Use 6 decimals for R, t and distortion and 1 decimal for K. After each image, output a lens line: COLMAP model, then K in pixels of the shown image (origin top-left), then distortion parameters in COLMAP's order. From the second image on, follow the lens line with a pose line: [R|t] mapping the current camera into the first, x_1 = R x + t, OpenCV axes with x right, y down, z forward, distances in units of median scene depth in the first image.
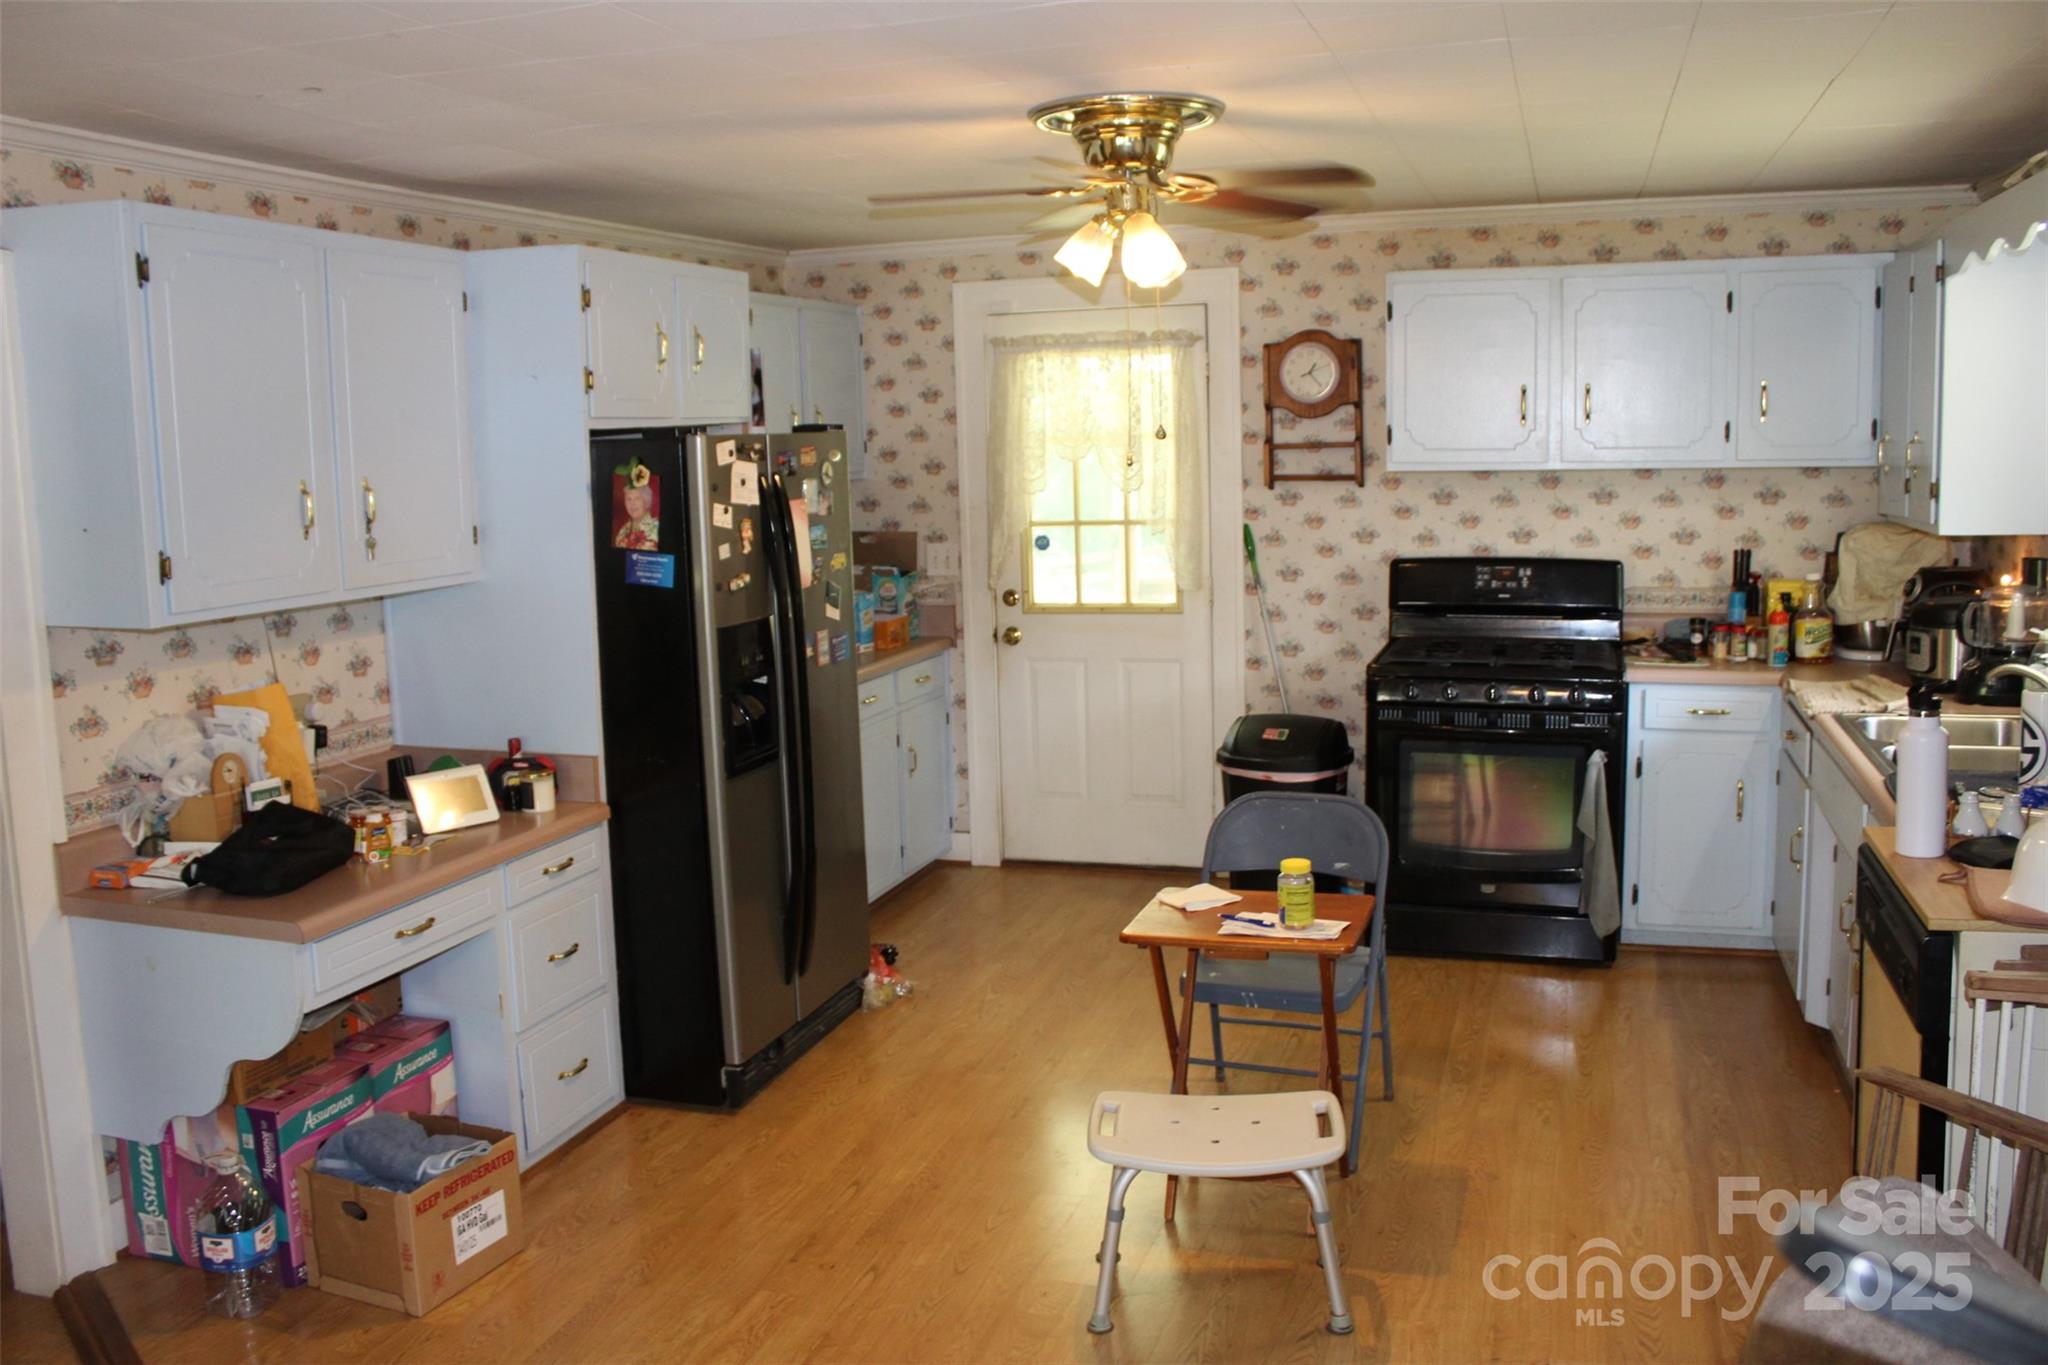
lens RADIAL K [[1696.2, 0, 1014.0], [0, 1696.2, 679.3], [0, 0, 1]] dist [-0.170560, 0.152025]
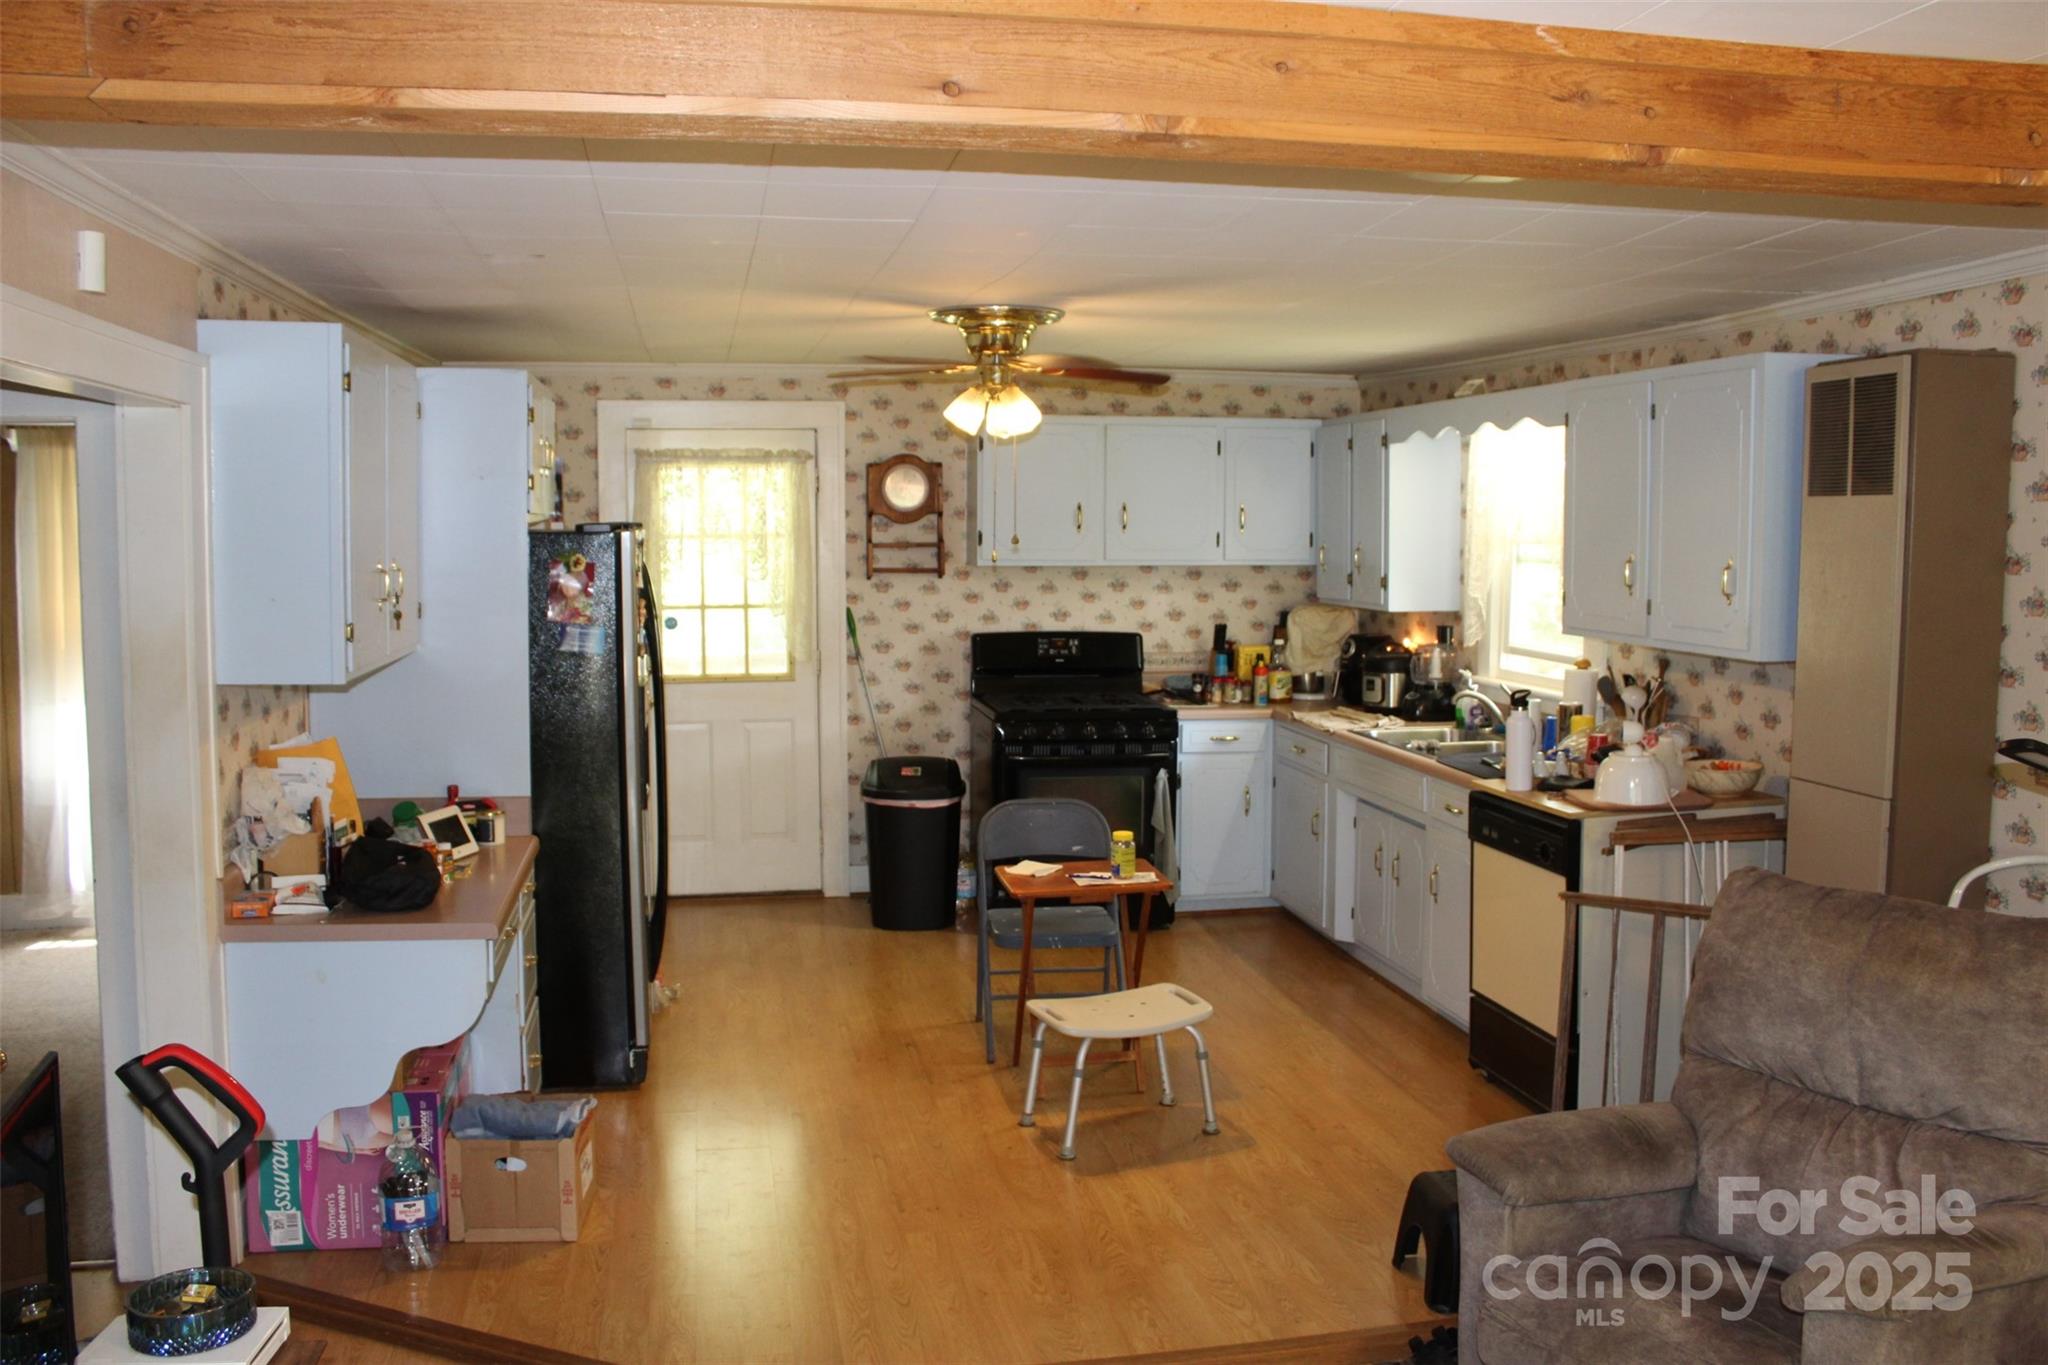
lens RADIAL K [[1696.2, 0, 1014.0], [0, 1696.2, 679.3], [0, 0, 1]] dist [-0.170560, 0.152025]
pose [[0.874479, -0.016230, 0.484792, -0.389195], [0.042343, 0.998179, -0.042961, 0.021095], [-0.483211, 0.058096, 0.873574, -0.154674]]
